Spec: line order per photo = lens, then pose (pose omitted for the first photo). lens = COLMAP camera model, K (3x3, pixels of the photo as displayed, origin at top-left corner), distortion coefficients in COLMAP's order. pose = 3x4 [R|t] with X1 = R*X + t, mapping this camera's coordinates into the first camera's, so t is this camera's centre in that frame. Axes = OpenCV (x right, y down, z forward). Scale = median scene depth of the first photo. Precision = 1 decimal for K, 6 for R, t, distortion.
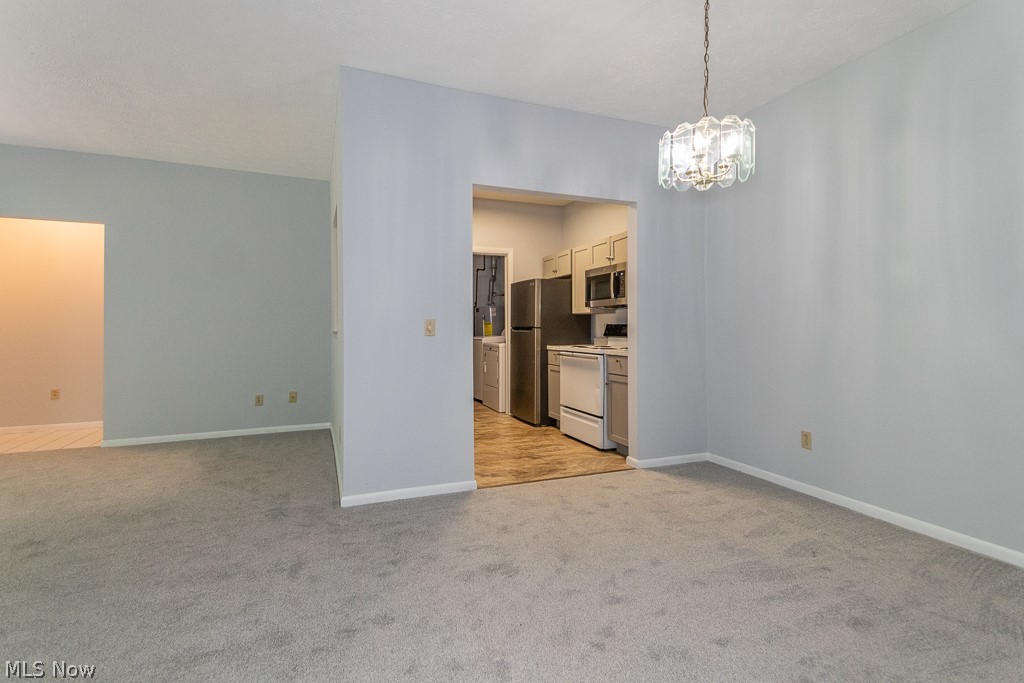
lens RADIAL K [[475.7, 0, 523.5], [0, 475.7, 326.2], [0, 0, 1]] dist [0.049038, -0.019772]
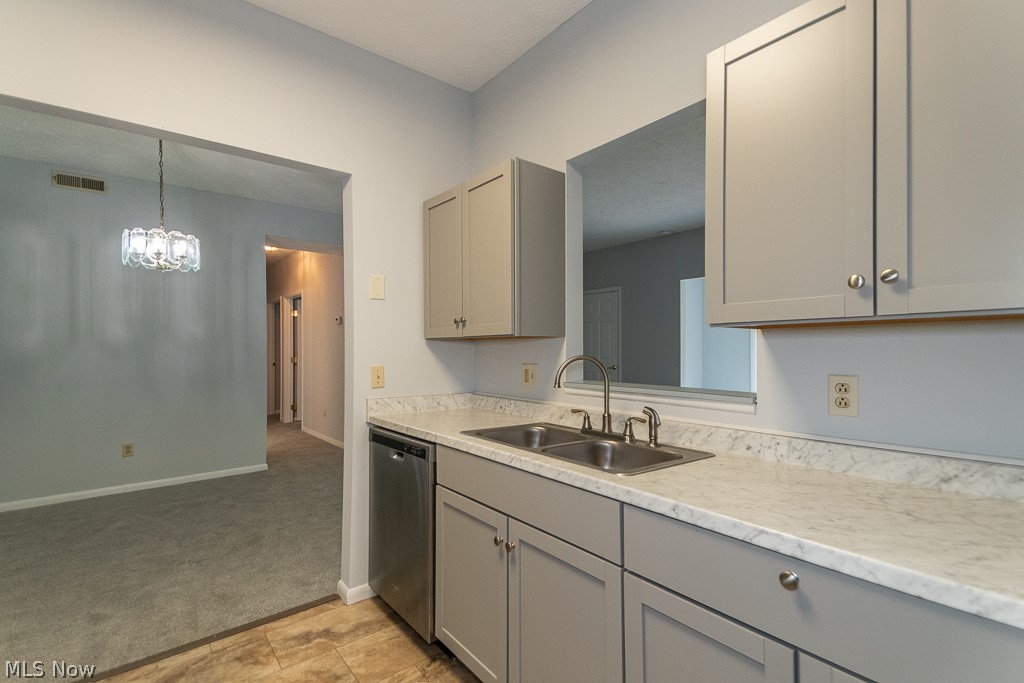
lens RADIAL K [[472.7, 0, 512.0], [0, 472.7, 341.5], [0, 0, 1]] dist [0.062081, -0.000196]
pose [[-0.960659, 0.000202, -0.277732, -0.115594], [0.004699, 0.999868, -0.015528, -0.028442], [0.277692, -0.016223, -0.960533, 1.379146]]
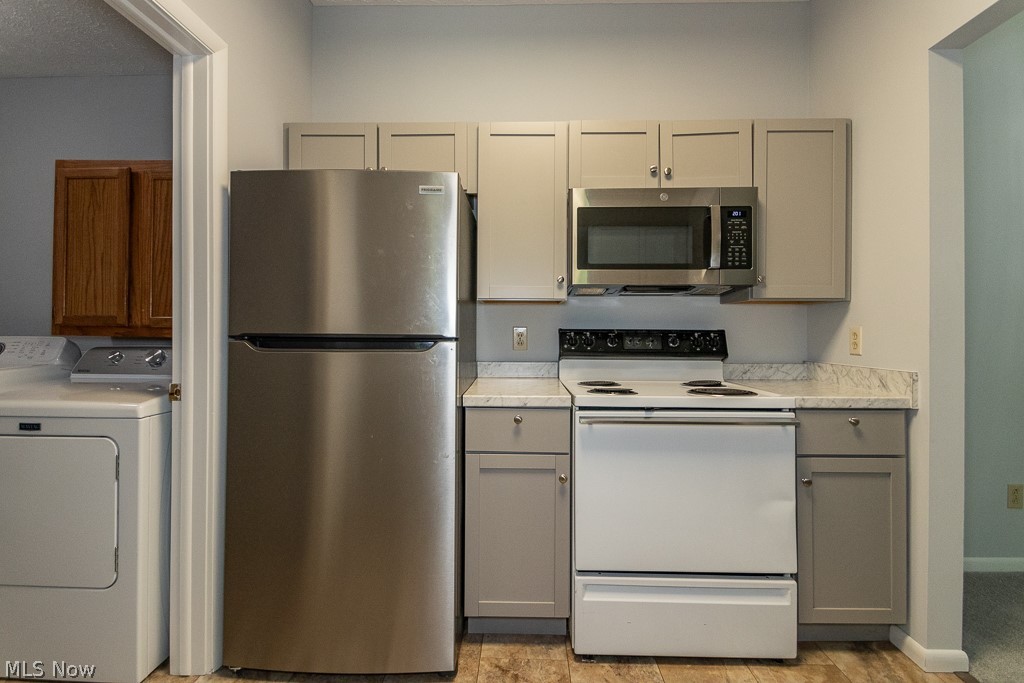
lens RADIAL K [[489.2, 0, 509.3], [0, 489.2, 328.7], [0, 0, 1]] dist [0.000709, -0.000474]
pose [[0.414245, 0.004771, 0.910153, -0.289875], [-0.004764, 0.999984, -0.003074, -0.004081], [-0.910153, -0.003063, 0.414262, 1.044833]]
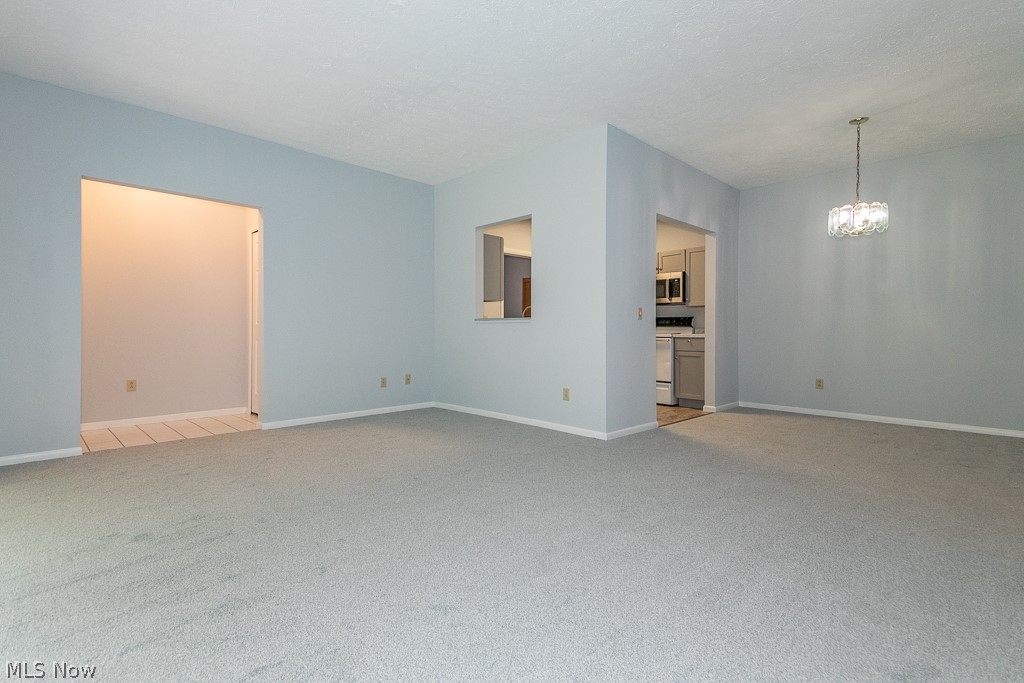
lens RADIAL K [[469.0, 0, 514.7], [0, 469.0, 329.7], [0, 0, 1]] dist [0.026896, -0.000207]
pose [[0.928679, 0.005906, 0.370836, -0.773906], [-0.005663, 0.999982, -0.001744, 0.040799], [-0.370840, -0.000481, 0.928697, -0.110288]]
